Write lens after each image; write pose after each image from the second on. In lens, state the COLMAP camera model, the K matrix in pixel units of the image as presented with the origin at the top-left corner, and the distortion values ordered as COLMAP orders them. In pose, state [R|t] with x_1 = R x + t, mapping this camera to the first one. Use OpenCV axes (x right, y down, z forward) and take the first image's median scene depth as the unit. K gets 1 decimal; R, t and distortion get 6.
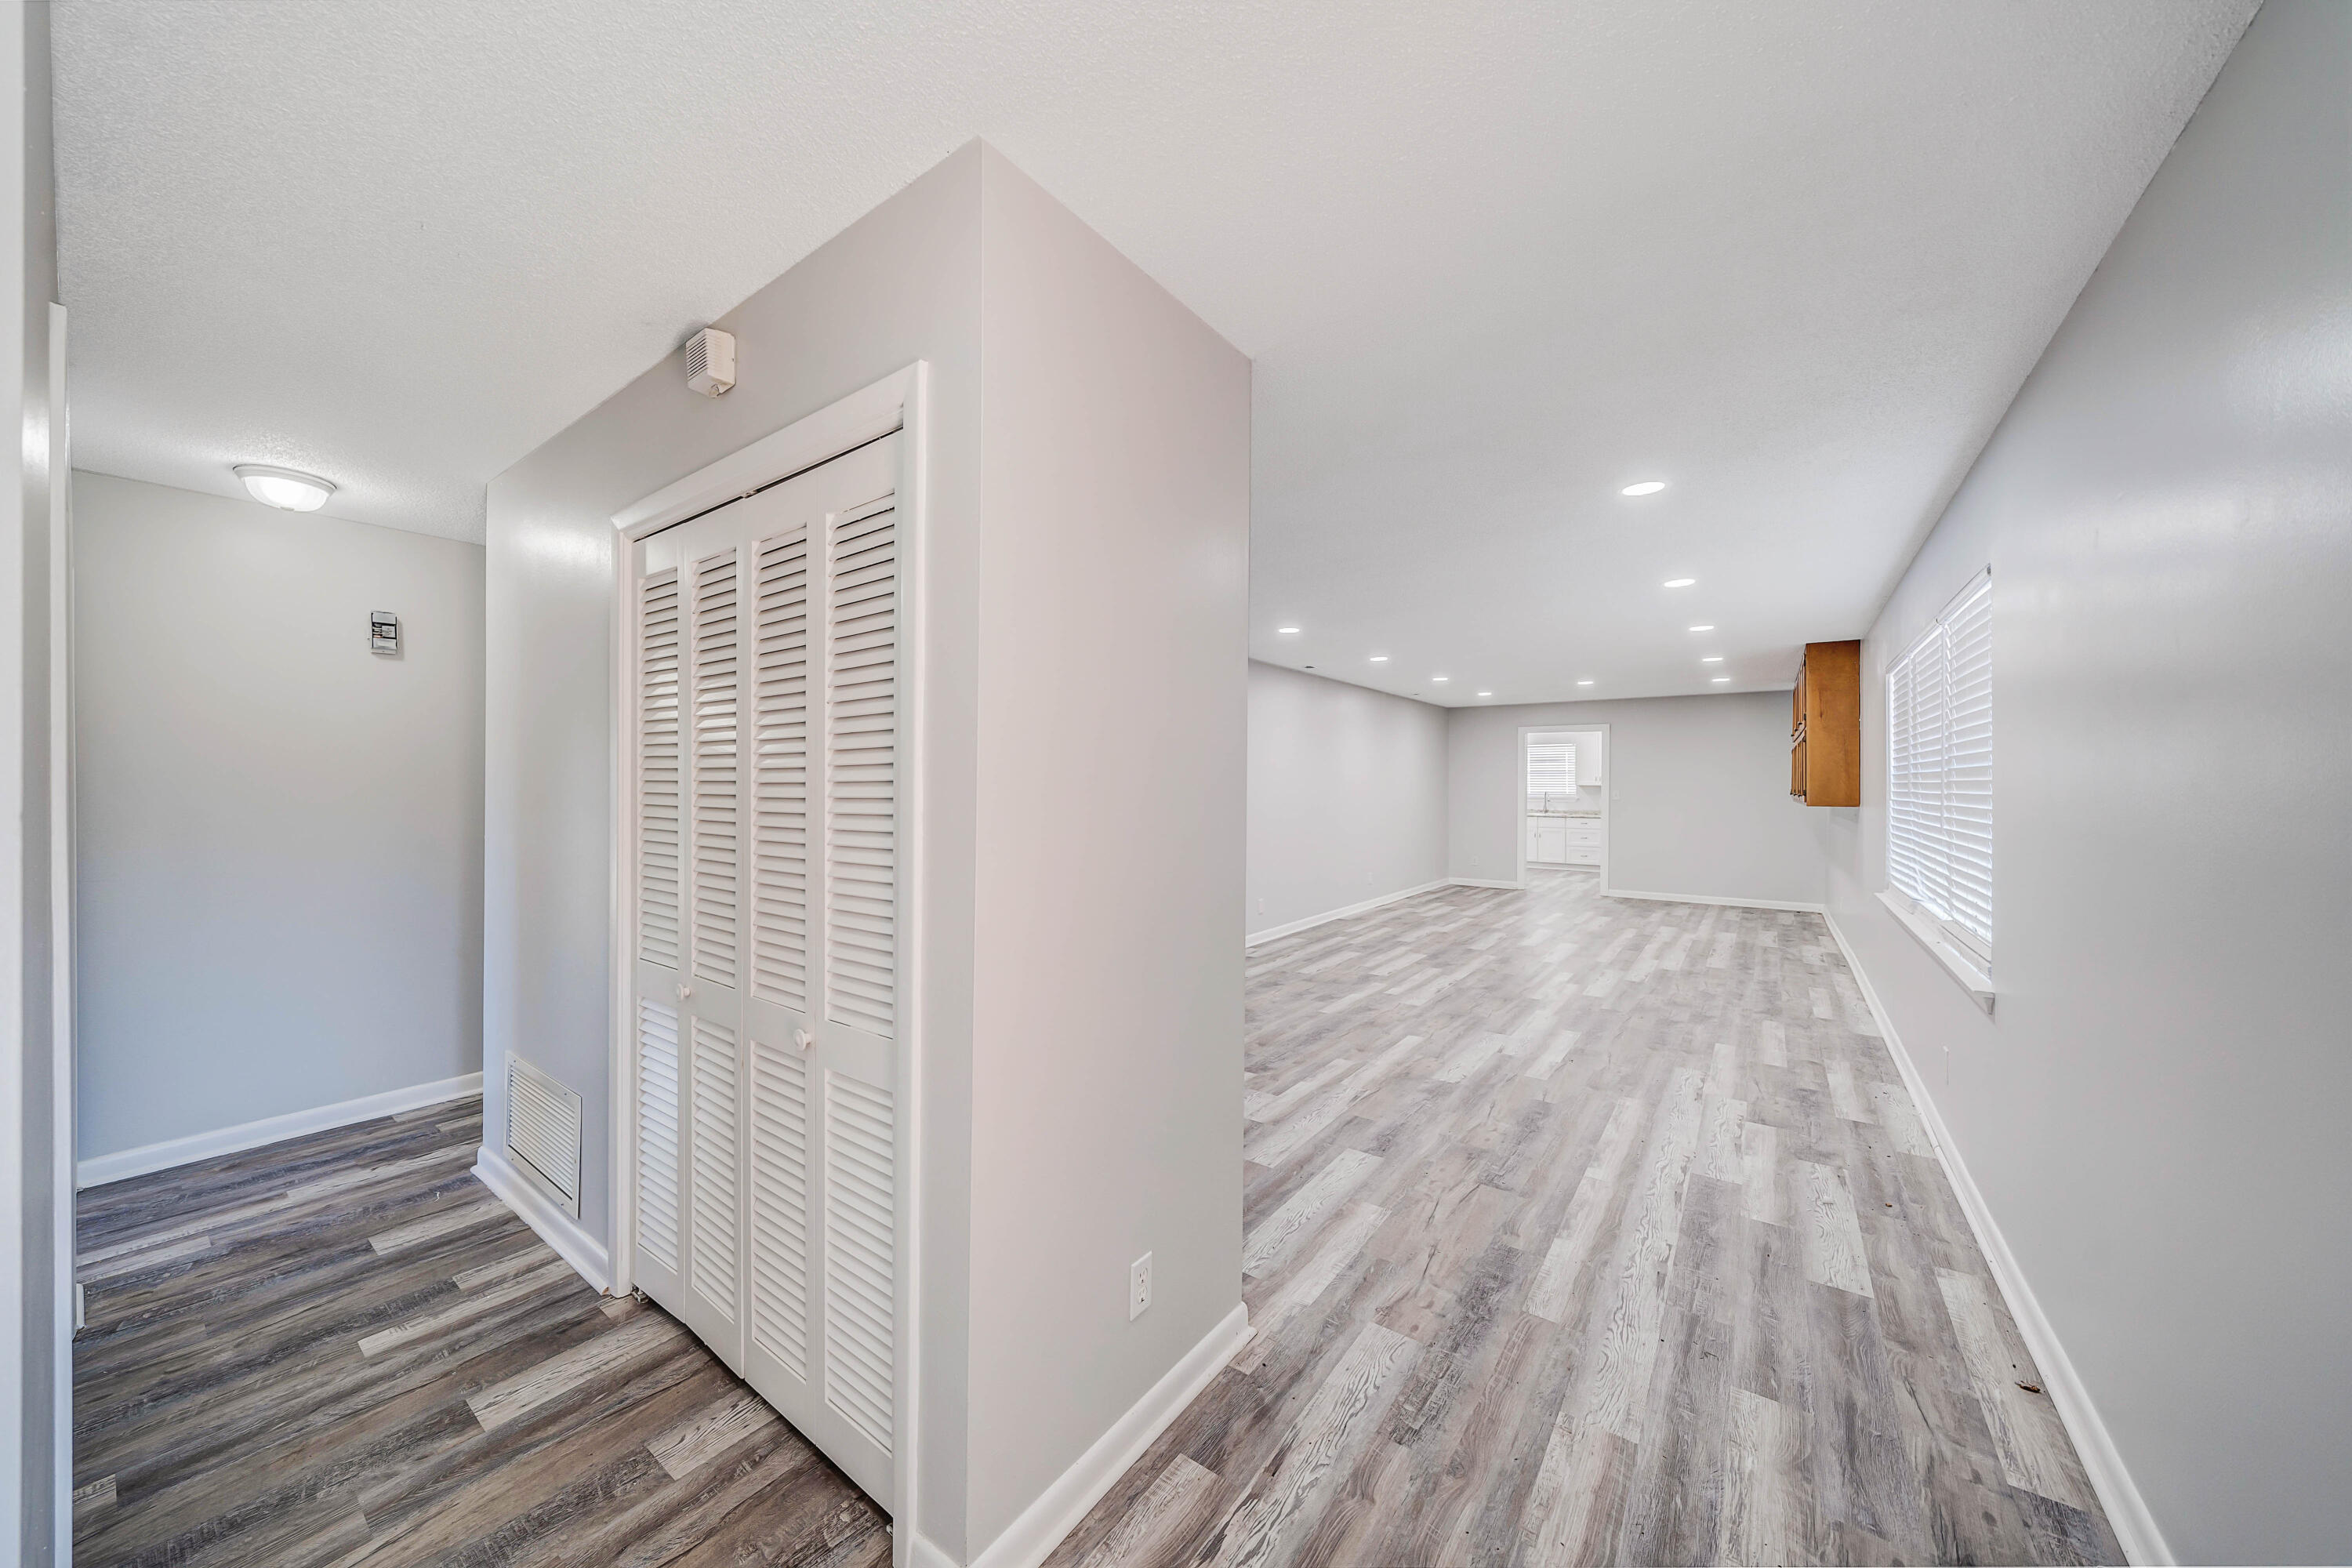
lens RADIAL K [[819.9, 0, 1171.7], [0, 819.9, 781.8], [0, 0, 1]] dist [-0.006489, 0.000252]
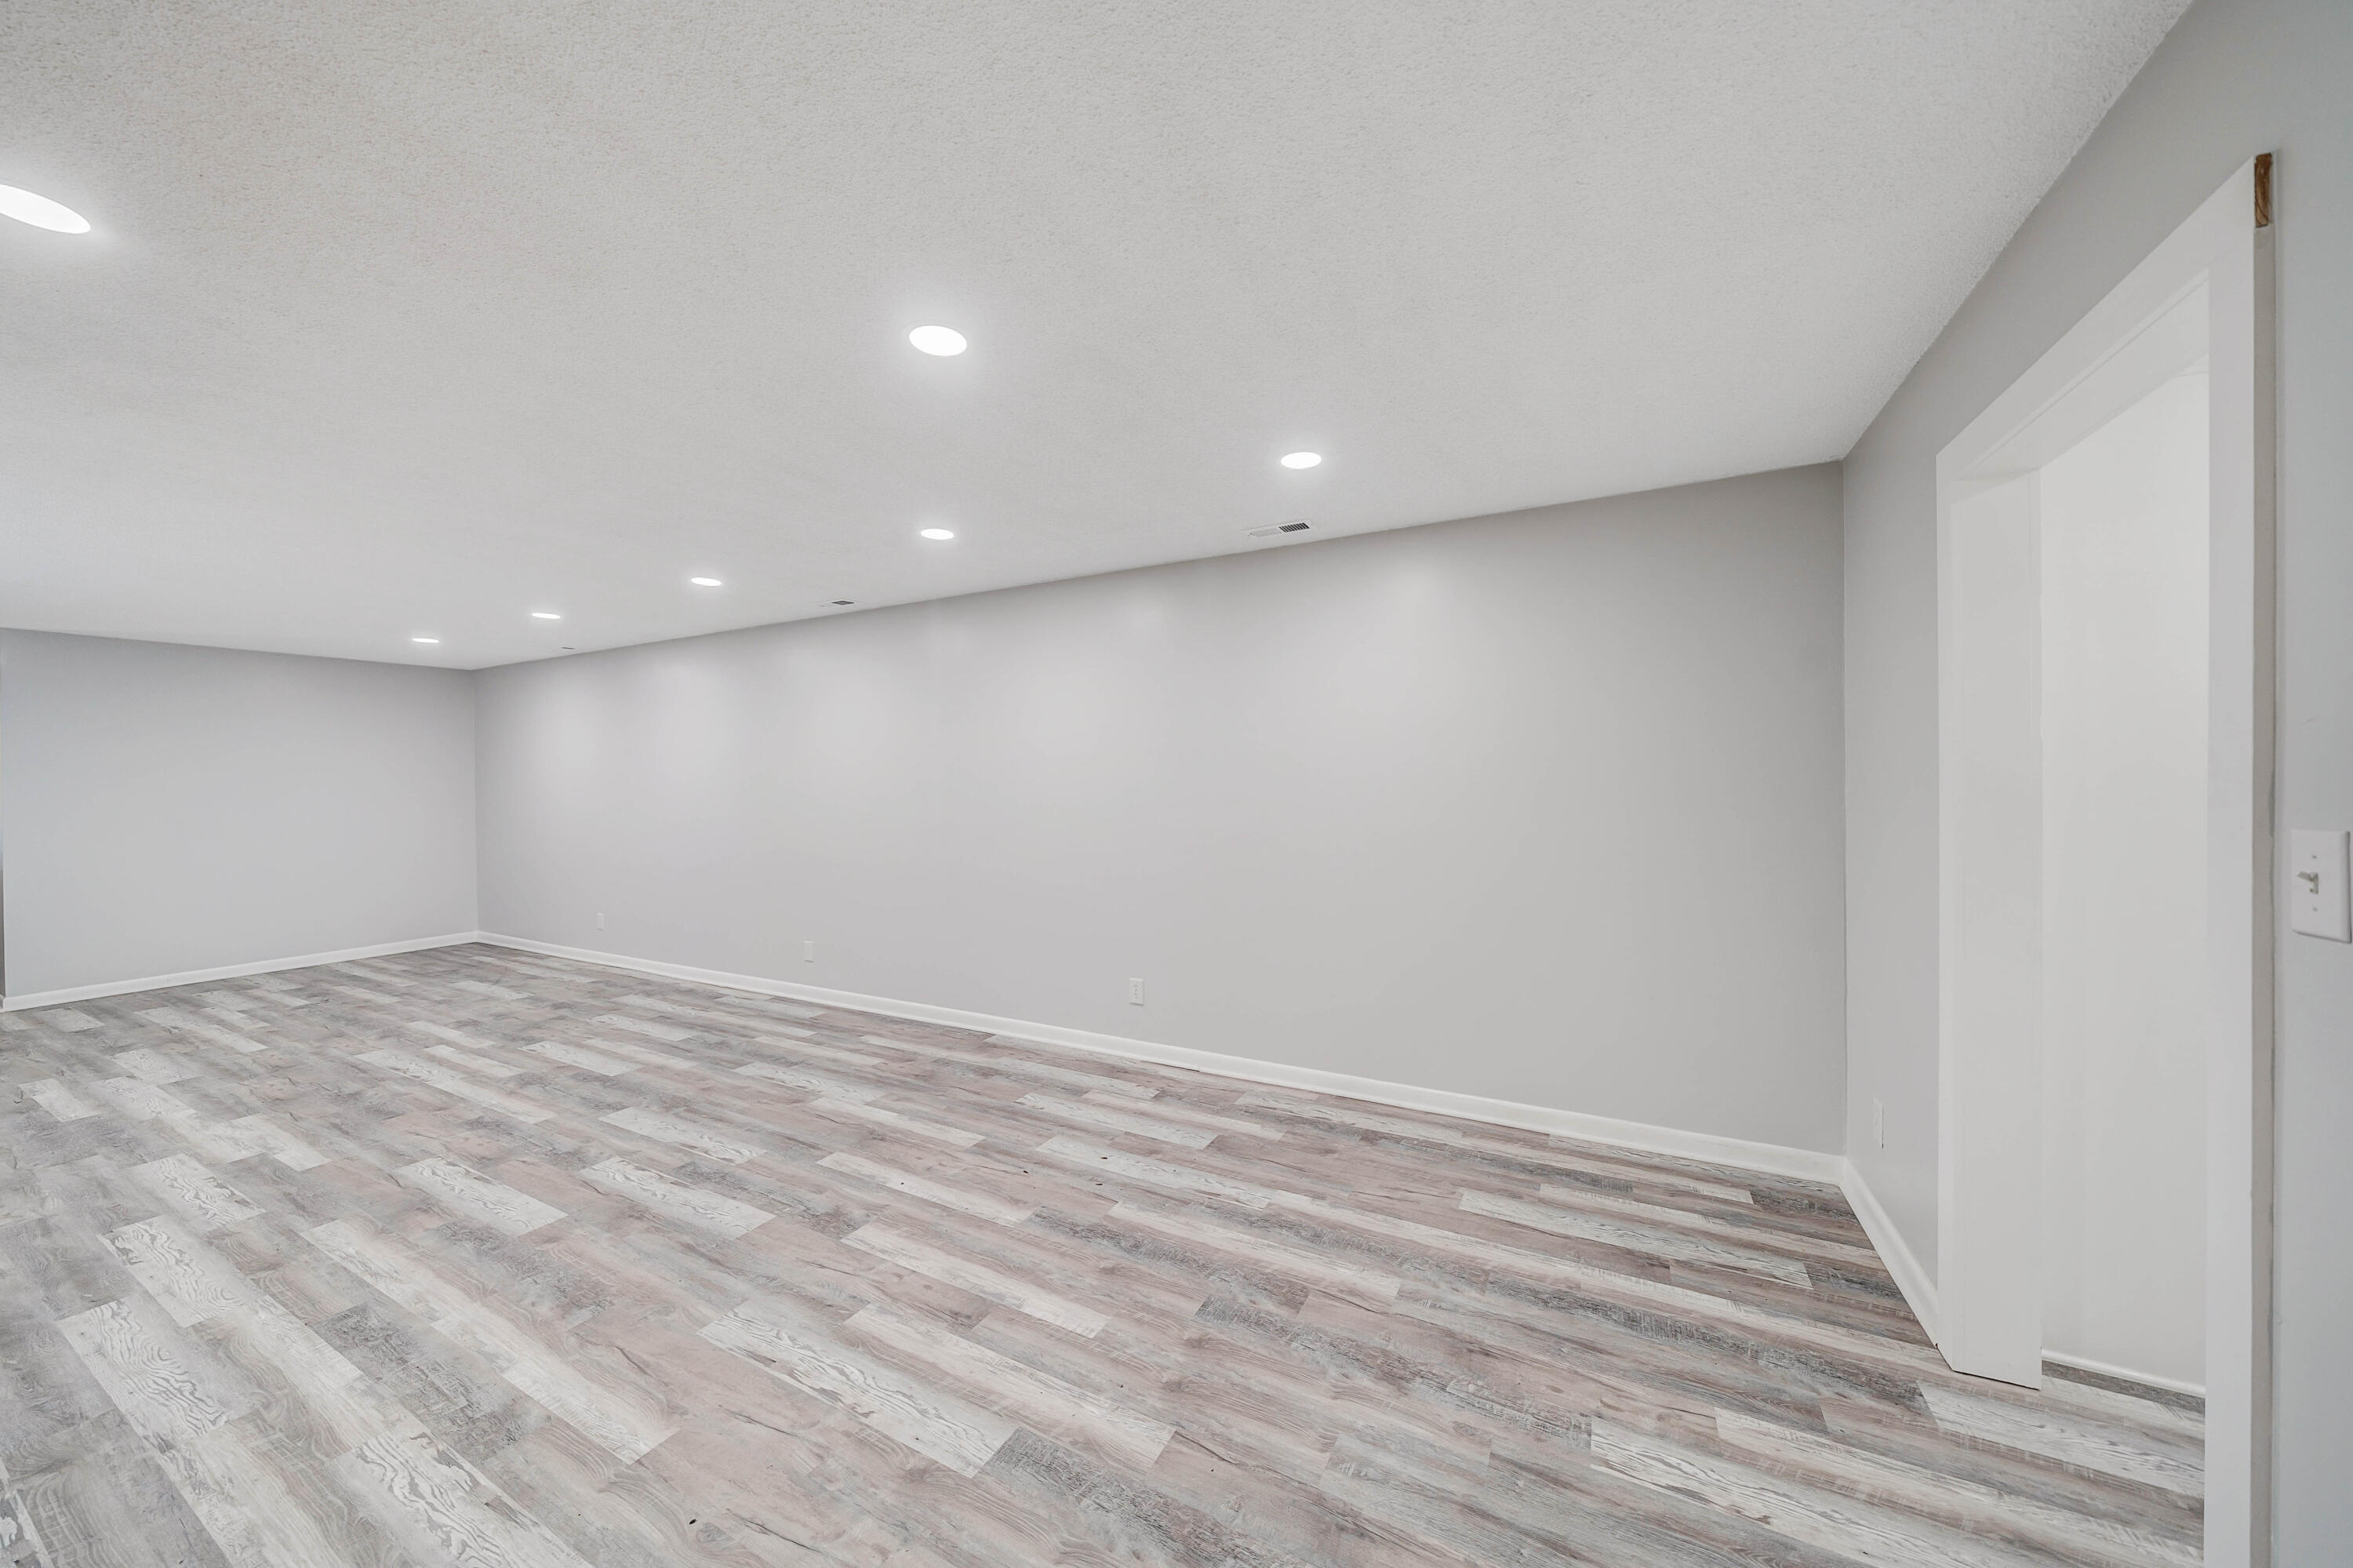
lens RADIAL K [[820.3, 0, 1170.0], [0, 820.3, 783.8], [0, 0, 1]] dist [-0.006489, 0.000252]
pose [[0.136739, 0.009104, -0.990565, 1.400997], [0.014739, 0.999828, 0.011224, -0.002710], [0.990497, -0.016134, 0.136582, 1.942365]]
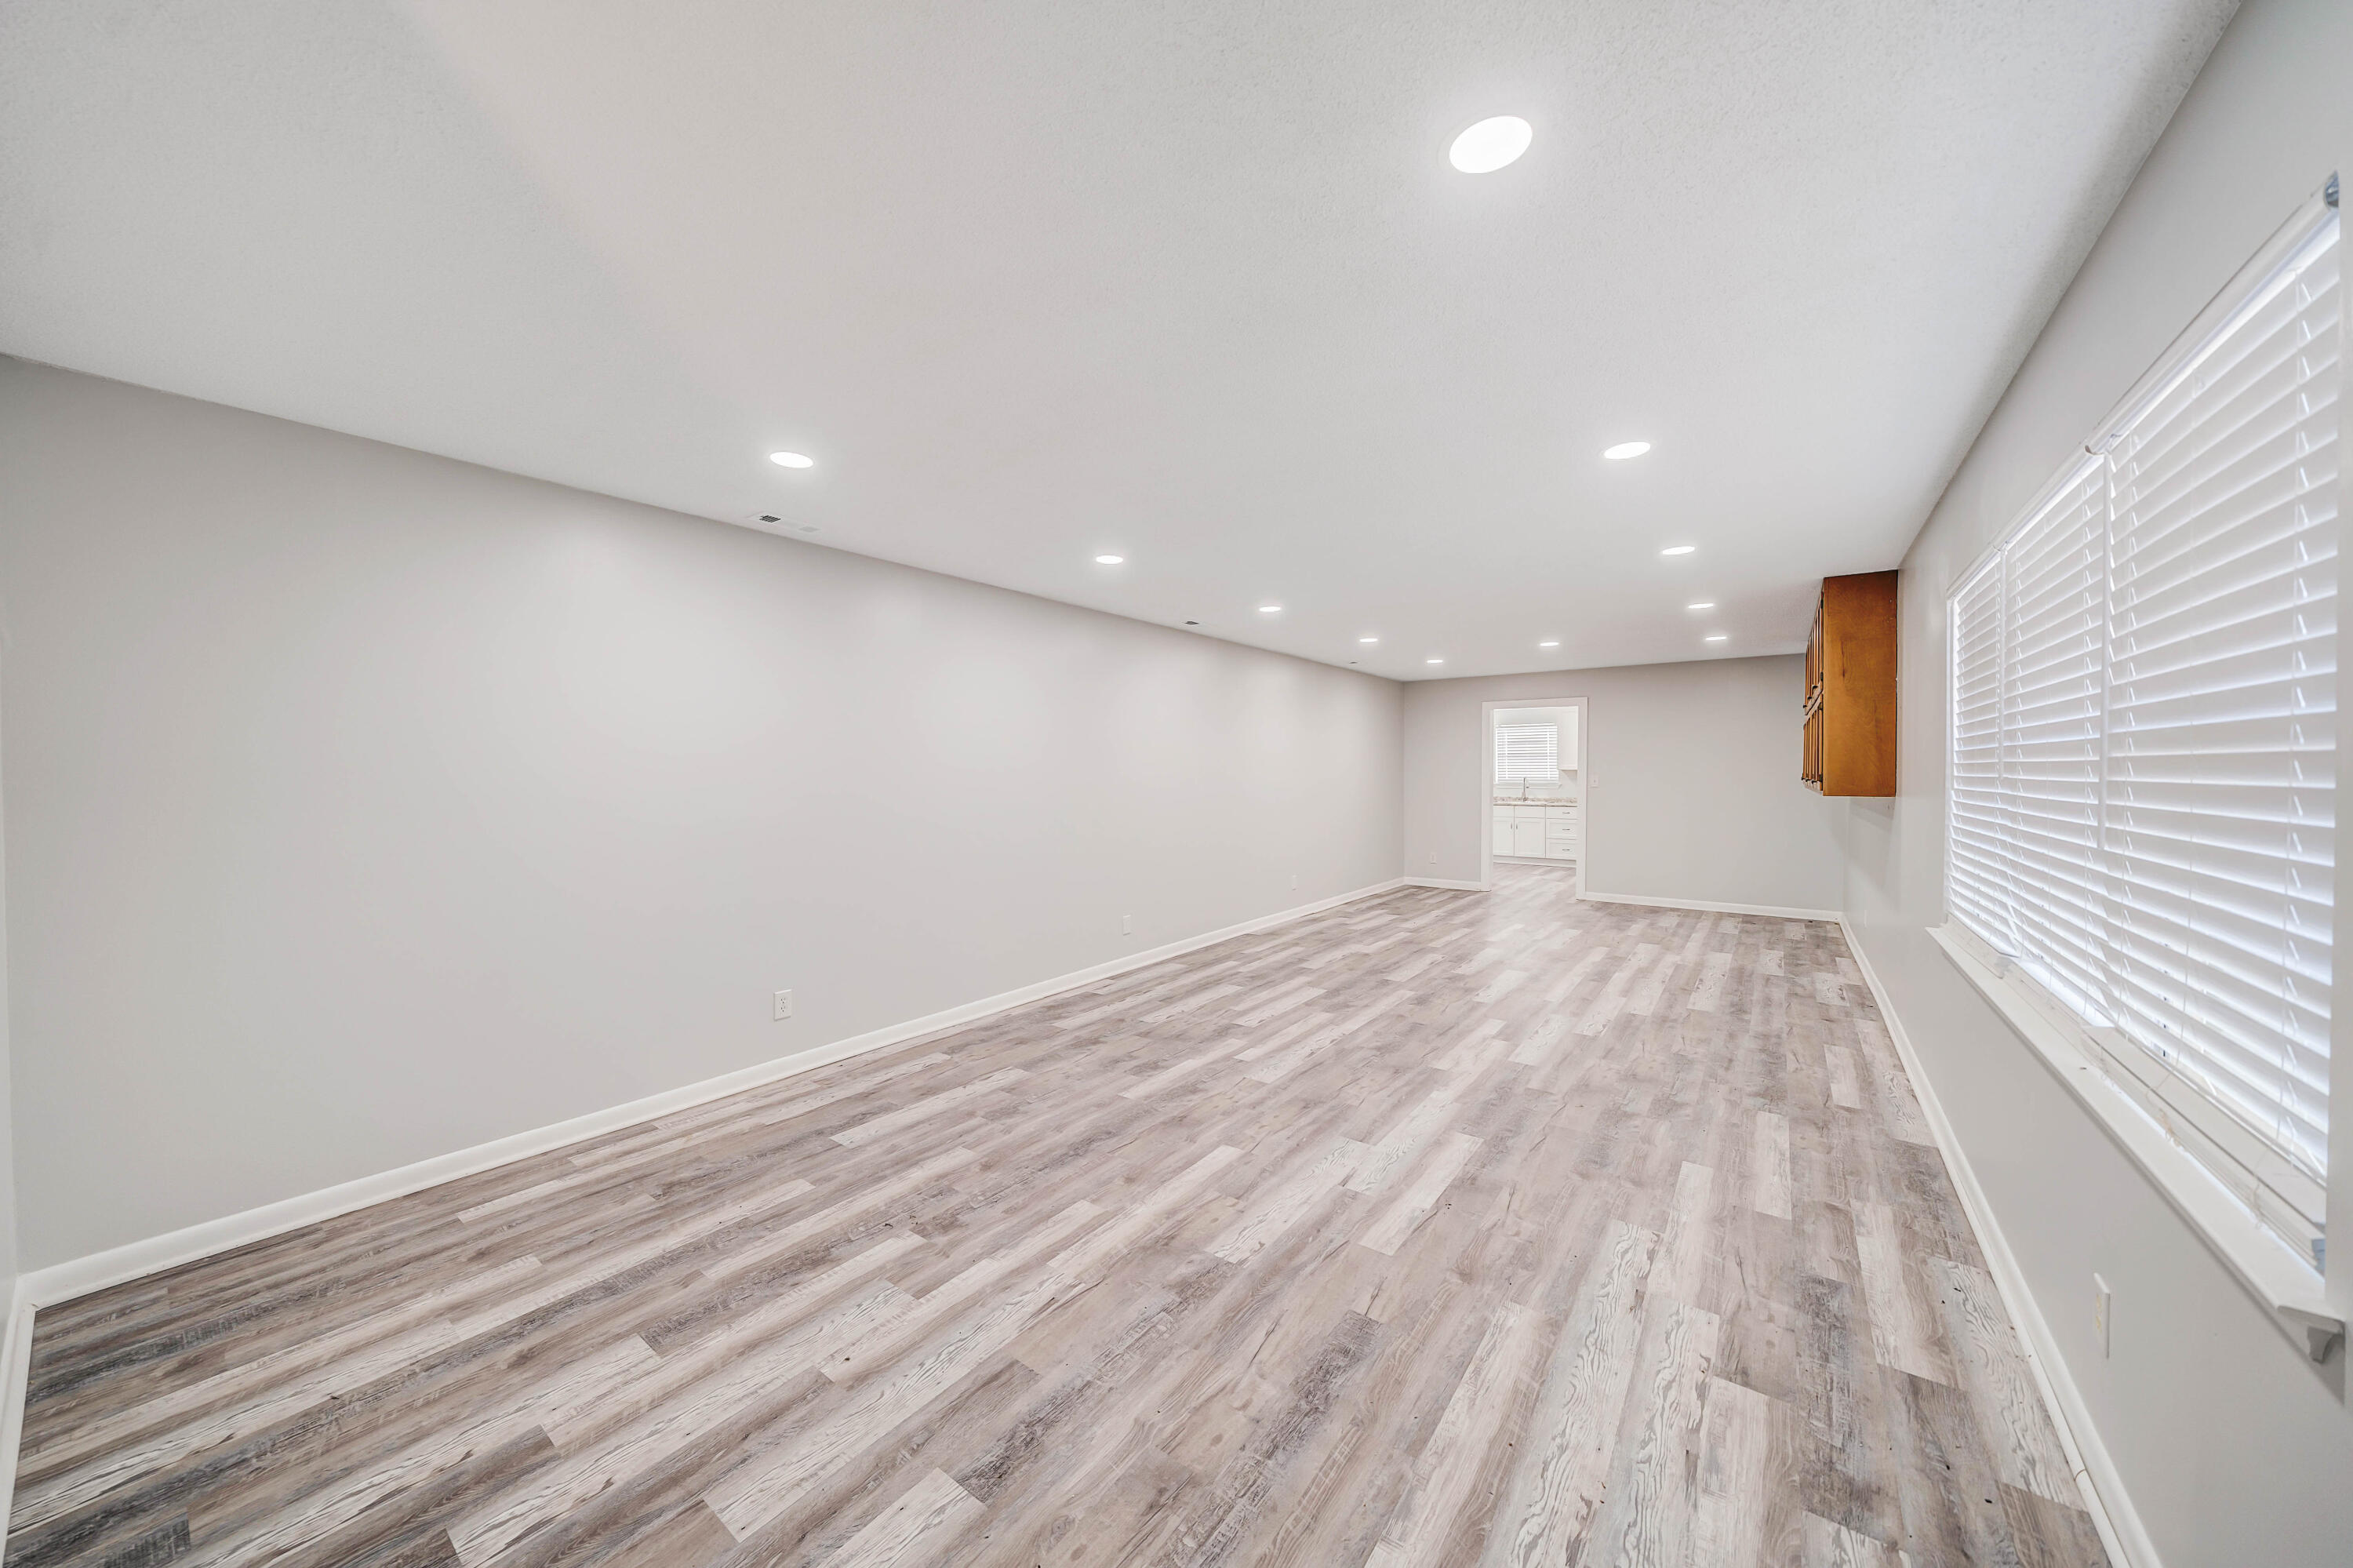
lens RADIAL K [[820.3, 0, 1170.2], [0, 820.3, 783.5], [0, 0, 1]] dist [-0.006489, 0.000252]
pose [[0.999934, -0.005439, -0.010130, 0.253605], [0.005621, 0.999822, 0.018025, 0.001761], [0.010030, -0.018081, 0.999786, 0.333584]]
